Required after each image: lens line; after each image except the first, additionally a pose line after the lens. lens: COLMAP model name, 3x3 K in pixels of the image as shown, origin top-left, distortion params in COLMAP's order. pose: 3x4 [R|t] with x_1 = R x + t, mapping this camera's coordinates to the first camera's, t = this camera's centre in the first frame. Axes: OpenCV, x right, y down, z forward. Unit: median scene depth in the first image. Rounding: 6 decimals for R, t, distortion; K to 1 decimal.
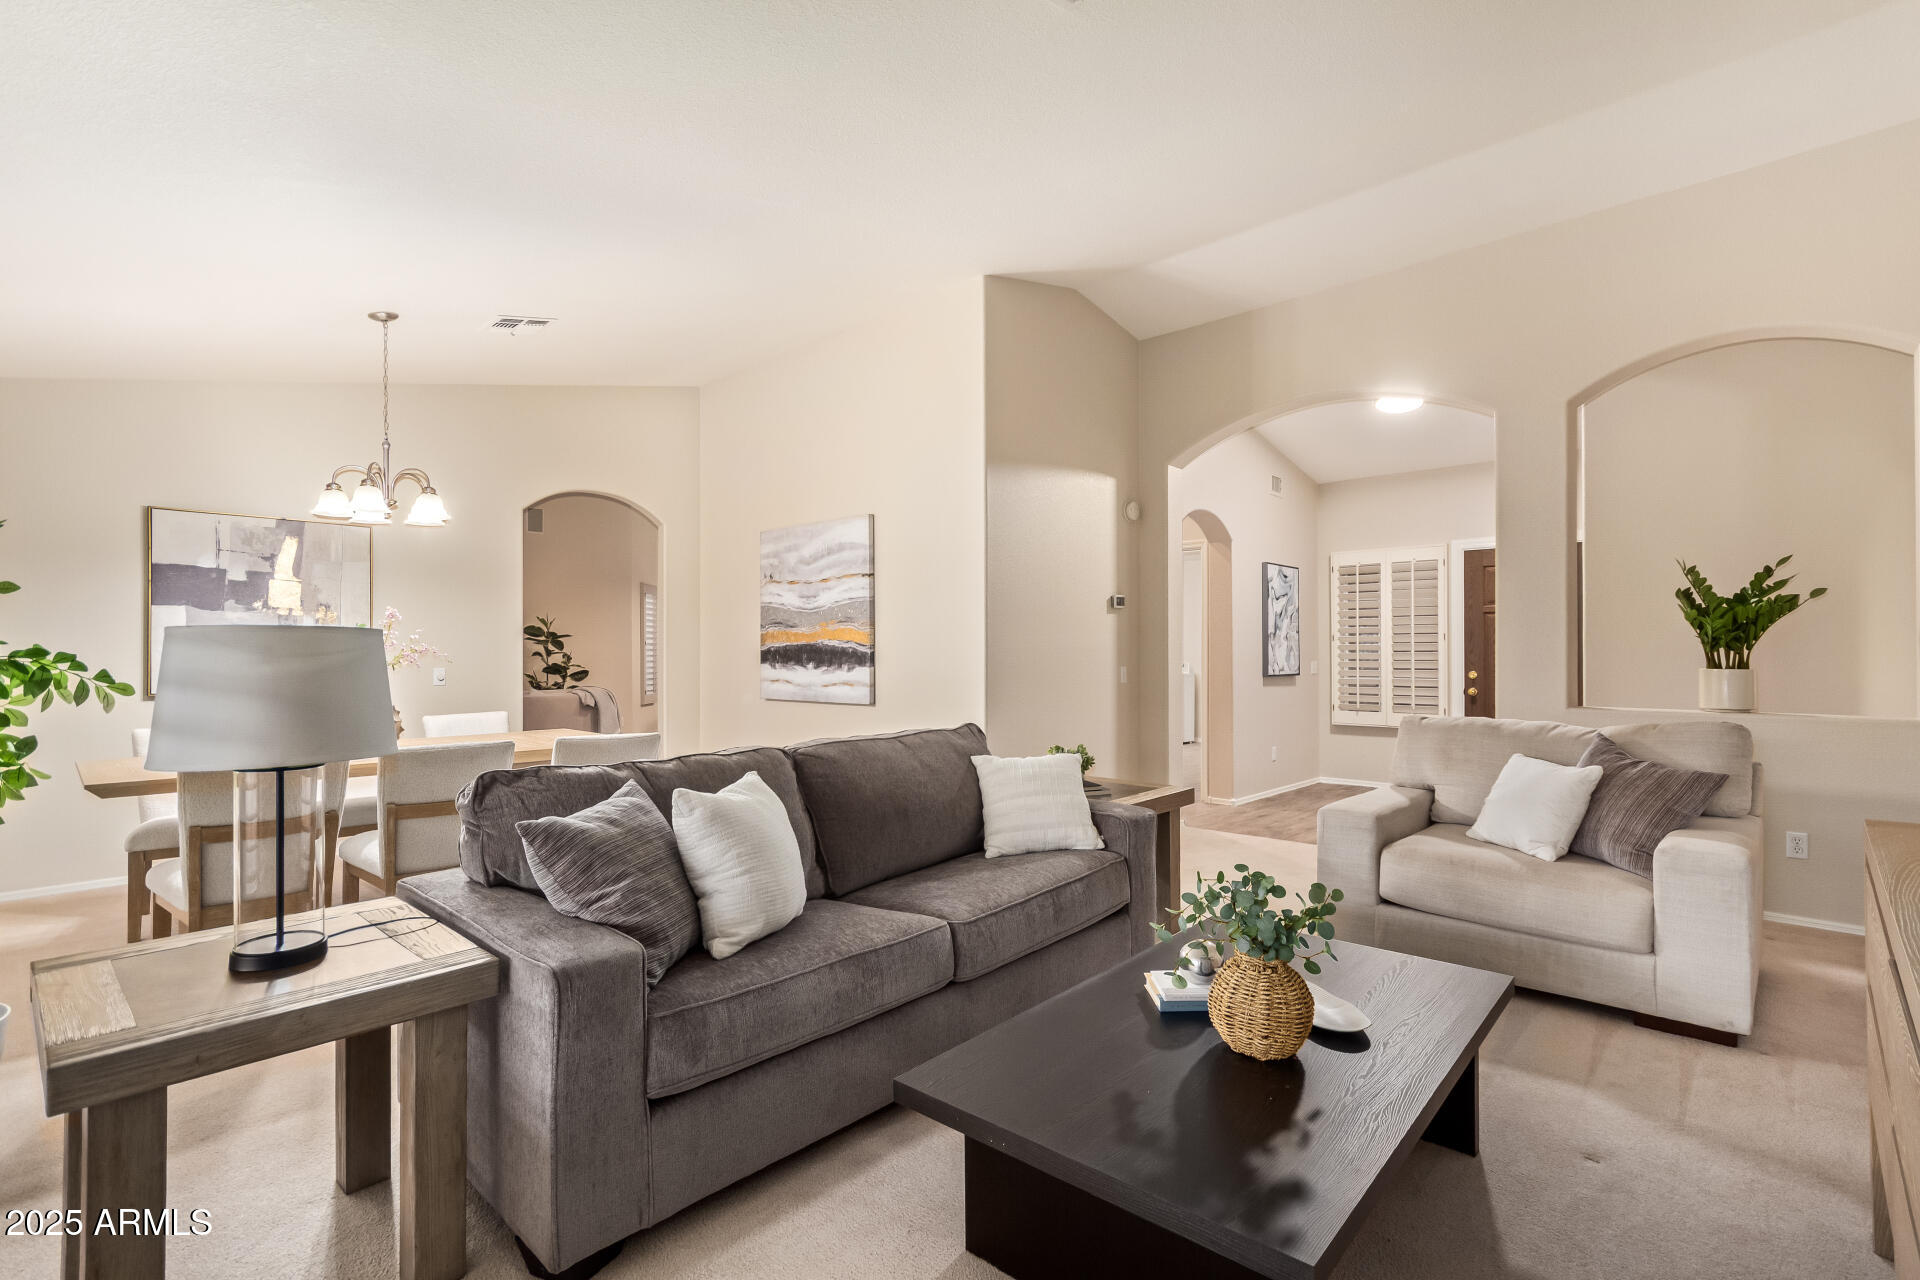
lens RADIAL K [[897.1, 0, 969.8], [0, 897.1, 646.8], [0, 0, 1]] dist [0.001336, 0.000978]
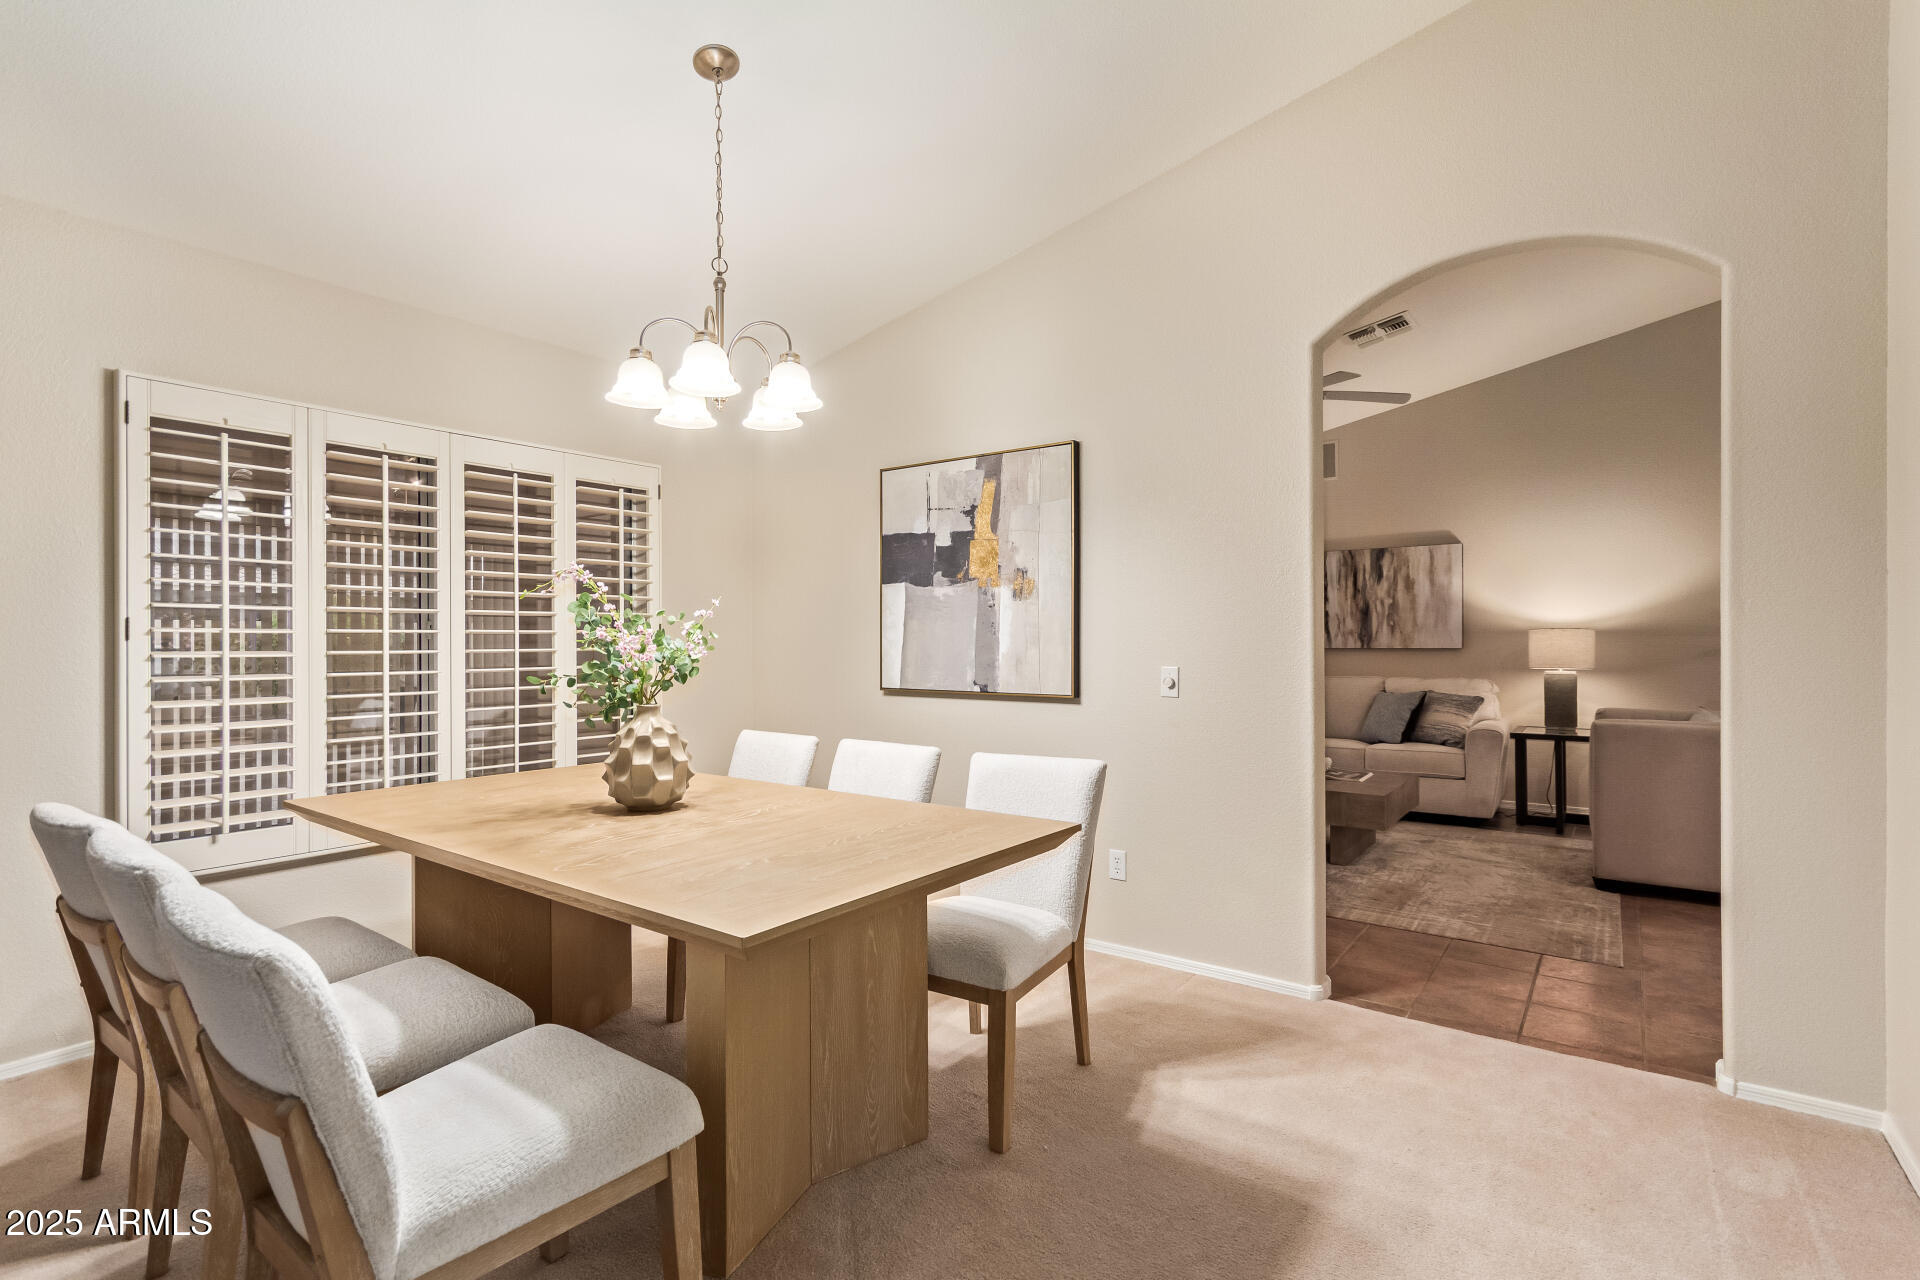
lens RADIAL K [[897.1, 0, 973.6], [0, 897.1, 639.8], [0, 0, 1]] dist [0.001336, 0.000978]
pose [[0.118783, 0.003696, -0.992913, -0.045064], [0.007543, 0.999961, 0.004625, 0.003256], [0.992892, -0.008038, 0.118750, 0.918249]]
